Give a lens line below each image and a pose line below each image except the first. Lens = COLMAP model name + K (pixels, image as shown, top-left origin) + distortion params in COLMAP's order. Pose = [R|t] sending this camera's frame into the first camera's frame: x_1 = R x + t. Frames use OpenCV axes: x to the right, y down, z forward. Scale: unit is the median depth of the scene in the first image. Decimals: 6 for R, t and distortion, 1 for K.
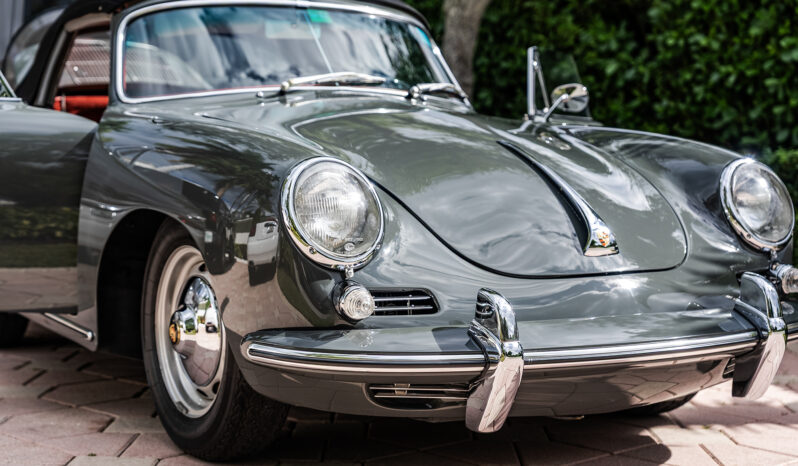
lens RADIAL K [[1389.9, 0, 401.2], [0, 1389.9, 236.9], [0, 0, 1]] dist [0.020090, 0.000000]
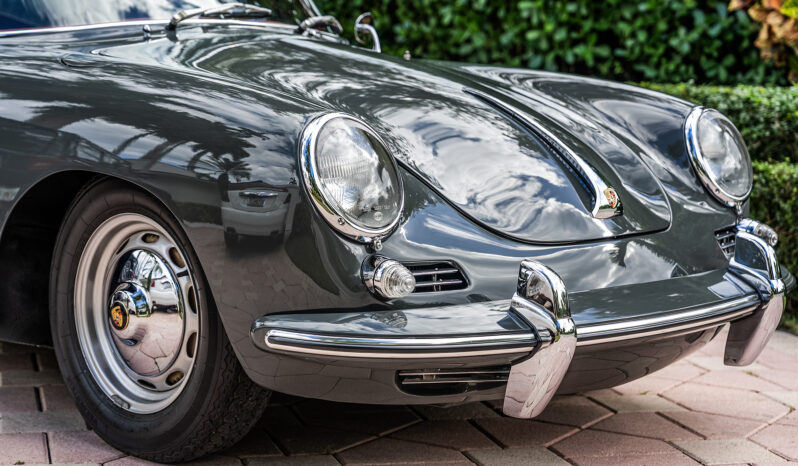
lens RADIAL K [[1556.9, 0, 398.7], [0, 1556.9, 229.8], [0, 0, 1]] dist [0.011419, 0.000000]
pose [[0.967202, -0.019989, 0.253221, -0.223539], [0.009086, 0.998983, 0.044154, -0.022459], [-0.253847, -0.040405, 0.966400, 0.036329]]
